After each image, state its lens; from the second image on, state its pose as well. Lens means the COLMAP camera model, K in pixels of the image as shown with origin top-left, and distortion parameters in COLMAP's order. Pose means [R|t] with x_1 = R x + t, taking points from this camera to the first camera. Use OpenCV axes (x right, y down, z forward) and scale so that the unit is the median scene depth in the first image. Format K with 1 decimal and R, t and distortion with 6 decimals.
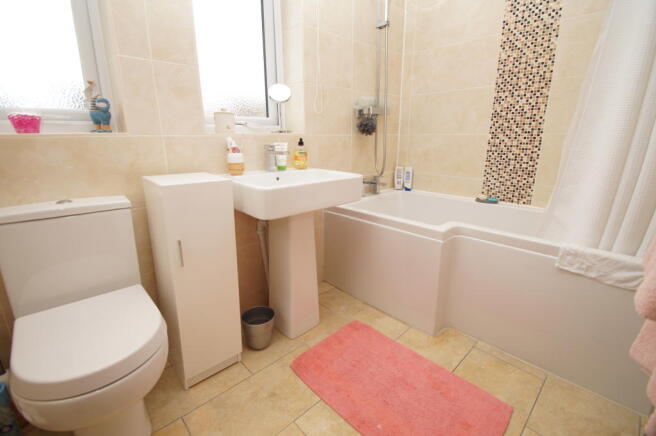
lens RADIAL K [[298.2, 0, 326.4], [0, 298.2, 211.2], [0, 0, 1]] dist [-0.002458, -0.000847]
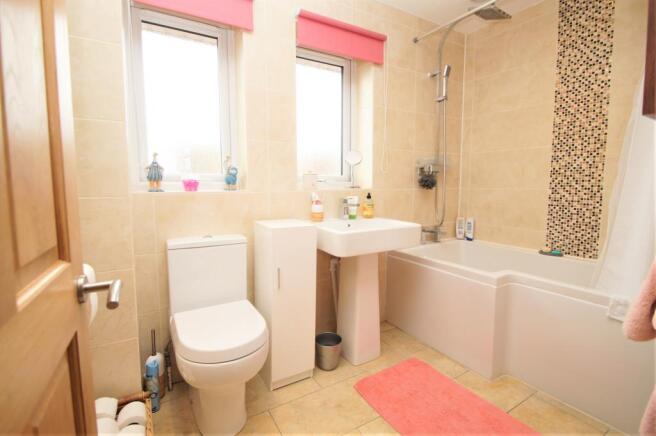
lens RADIAL K [[298.2, 0, 326.4], [0, 298.2, 211.2], [0, 0, 1]] dist [-0.002458, -0.000847]
pose [[0.976809, 0.021021, -0.213076, 0.005352], [-0.053839, 0.987308, -0.149411, 0.019609], [0.207231, 0.157418, 0.965544, -0.197861]]
